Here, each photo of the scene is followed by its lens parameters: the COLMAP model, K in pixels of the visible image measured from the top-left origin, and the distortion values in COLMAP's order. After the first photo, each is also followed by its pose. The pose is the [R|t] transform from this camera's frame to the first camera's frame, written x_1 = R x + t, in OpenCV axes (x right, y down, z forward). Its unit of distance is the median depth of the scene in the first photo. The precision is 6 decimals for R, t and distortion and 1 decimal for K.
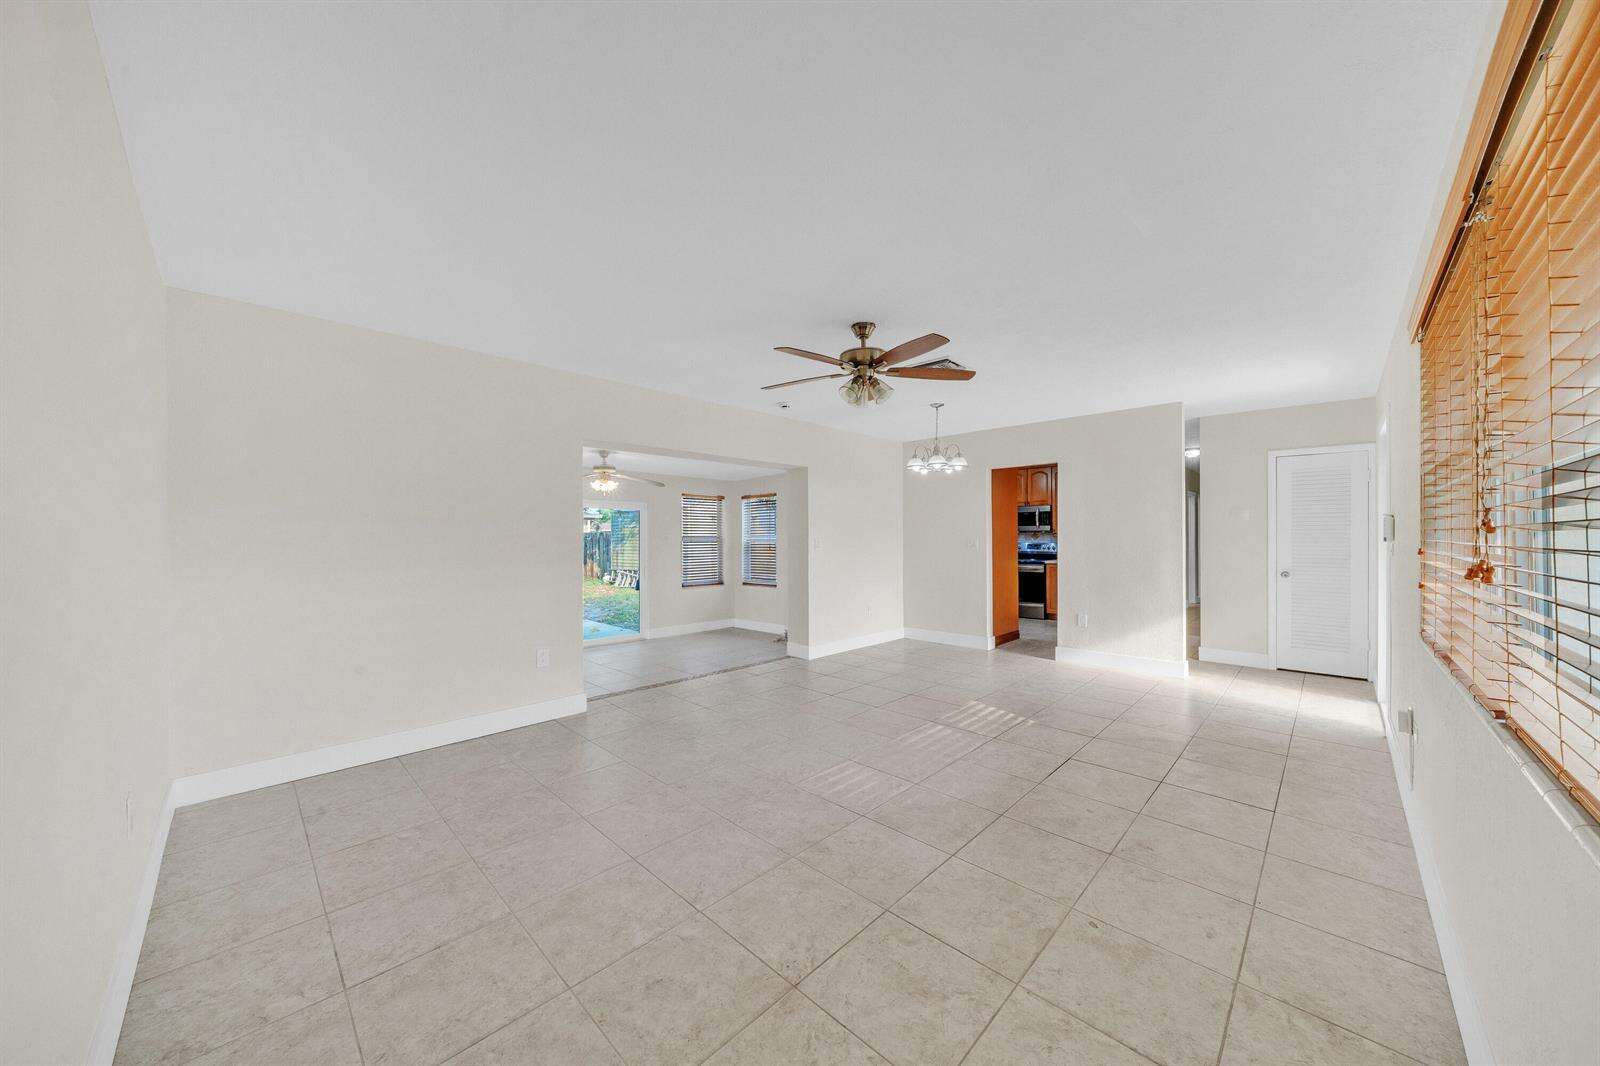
lens RADIAL K [[551.9, 0, 792.1], [0, 551.9, 539.4], [0, 0, 1]] dist [0.000145, -0.000175]
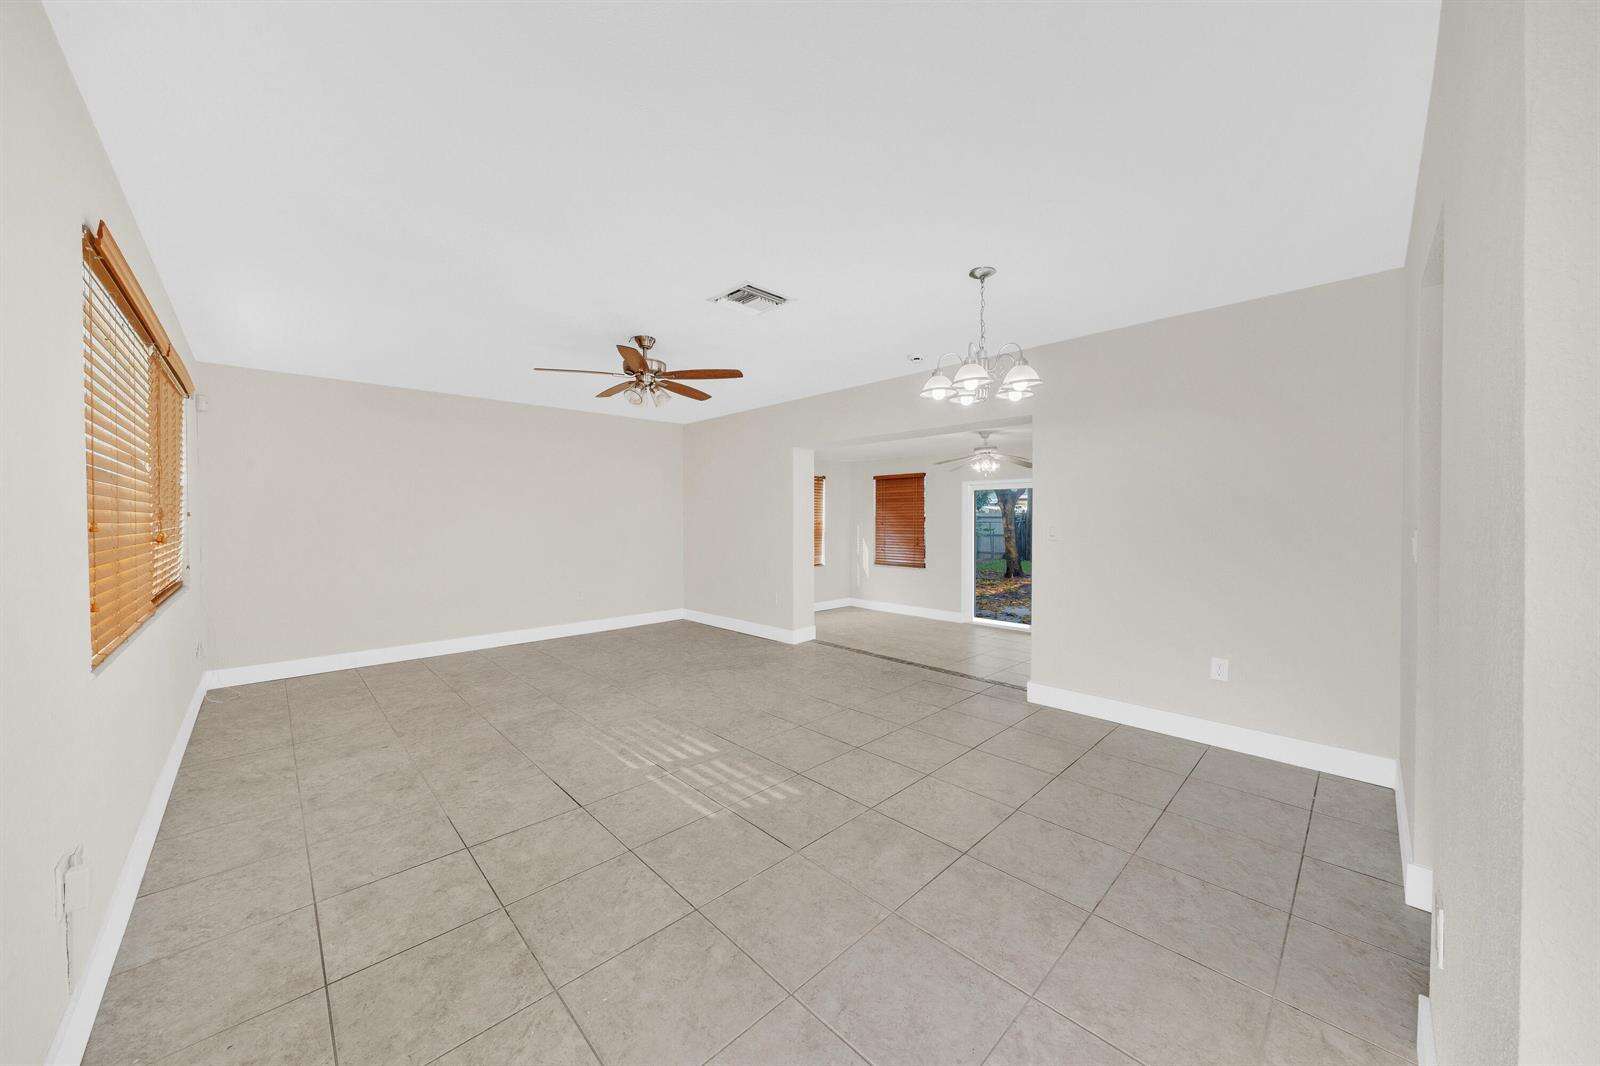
lens RADIAL K [[551.9, 0, 788.3], [0, 551.9, 517.9], [0, 0, 1]] dist [0.000145, -0.000175]
pose [[-0.030591, 0.002068, -0.999530, 1.209233], [-0.007541, 0.999969, 0.002300, -0.006416], [0.999504, 0.007607, -0.030574, 1.257094]]
